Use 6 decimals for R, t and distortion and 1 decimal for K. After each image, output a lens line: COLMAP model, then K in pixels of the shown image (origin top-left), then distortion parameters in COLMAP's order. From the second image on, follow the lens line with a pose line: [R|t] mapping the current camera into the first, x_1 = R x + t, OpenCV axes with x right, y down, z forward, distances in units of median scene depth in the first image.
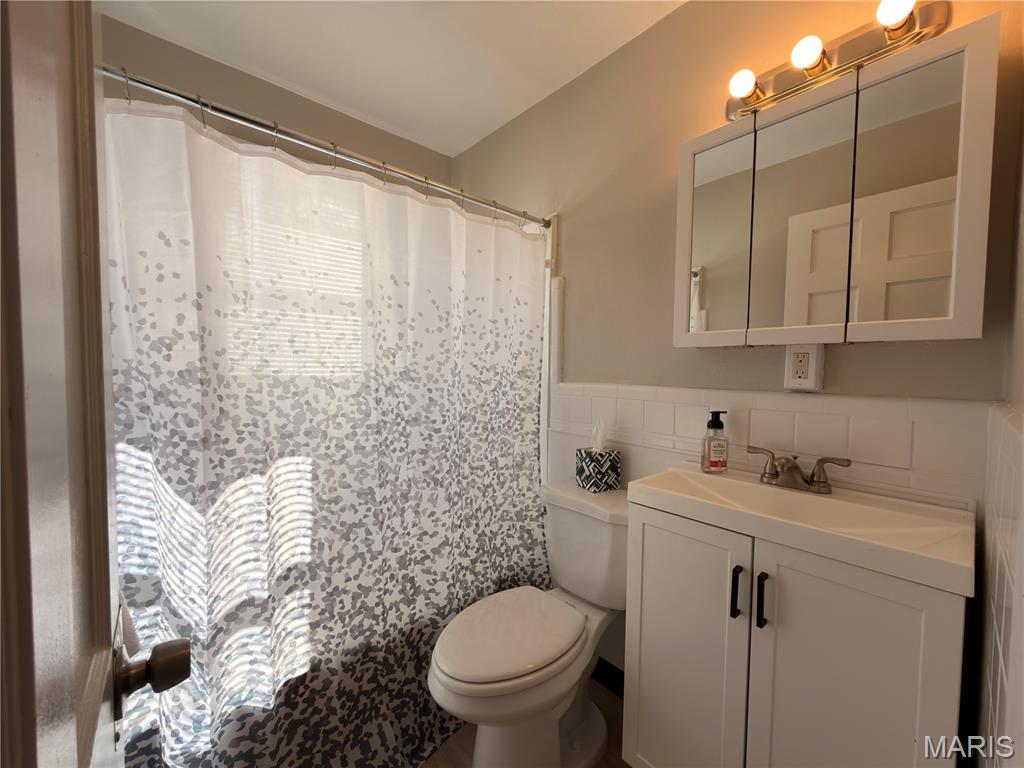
lens RADIAL K [[410.7, 0, 512.0], [0, 410.7, 384.0], [0, 0, 1]] dist [0.000920, 0.000485]
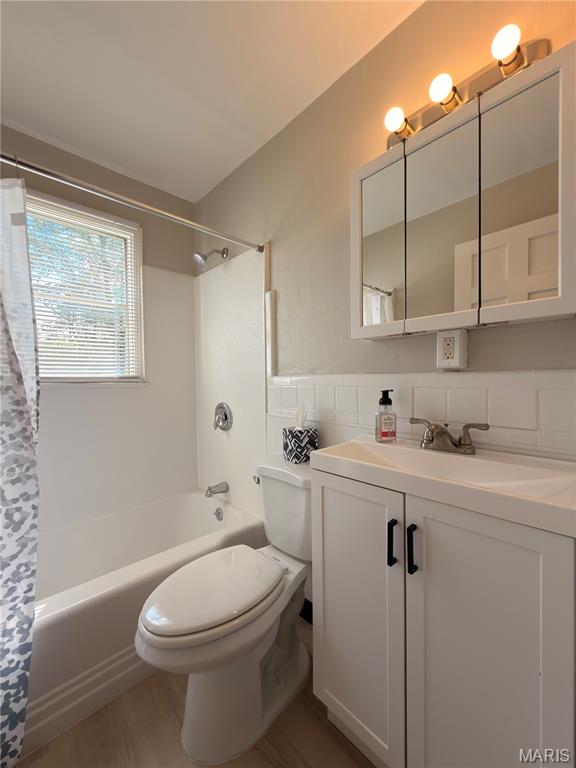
lens RADIAL K [[308.0, 0, 286.7], [0, 308.0, 382.5], [0, 0, 1]] dist [0.000920, 0.000485]
pose [[0.998840, -0.026489, 0.040214, 0.174709], [0.027434, 0.999356, -0.023139, 0.056827], [-0.039576, 0.024215, 0.998923, 0.113428]]
